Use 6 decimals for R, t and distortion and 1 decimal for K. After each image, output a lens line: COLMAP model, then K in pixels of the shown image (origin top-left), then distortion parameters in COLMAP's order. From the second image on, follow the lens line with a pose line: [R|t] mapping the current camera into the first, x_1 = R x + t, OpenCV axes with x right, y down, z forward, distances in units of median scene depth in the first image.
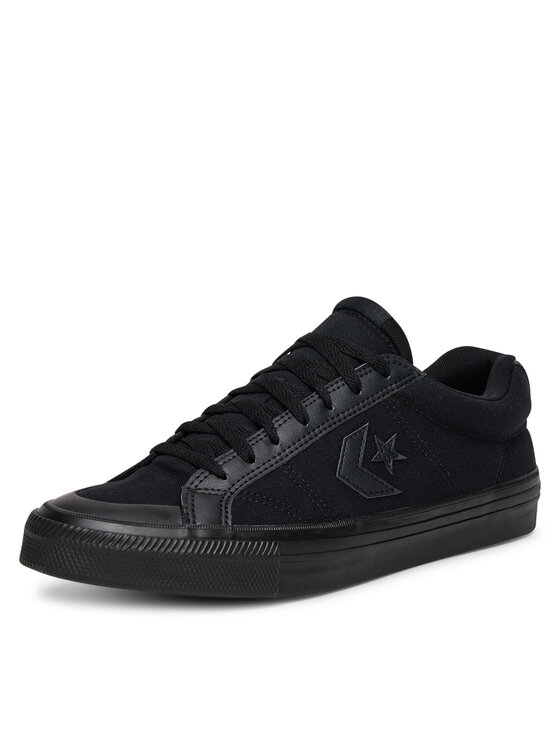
lens RADIAL K [[2187.9, 0, 280.0], [0, 2187.9, 373.0], [0, 0, 1]] dist [0.147454, 0.538257]
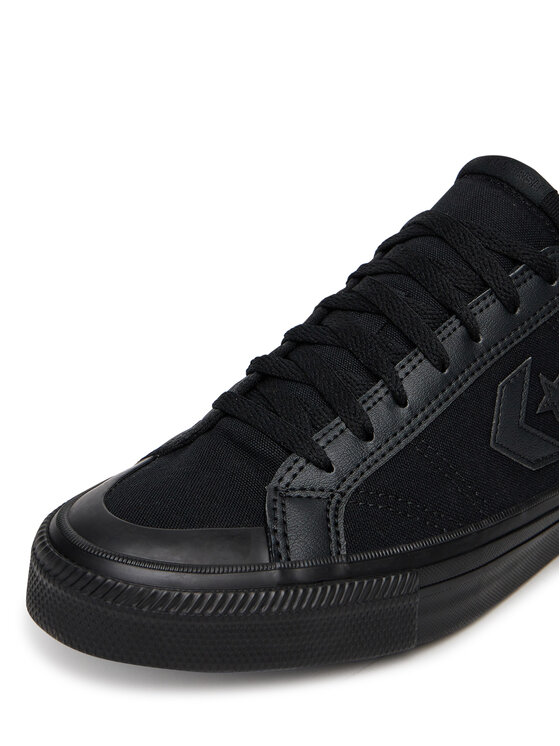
lens RADIAL K [[1453.3, 0, 280.0], [0, 1453.3, 373.0], [0, 0, 1]] dist [-0.074130, -0.162501]
pose [[0.999664, -0.025799, -0.002514, -0.037730], [0.025740, 0.976564, 0.213684, -0.072496], [-0.003058, -0.213677, 0.976900, 0.570041]]
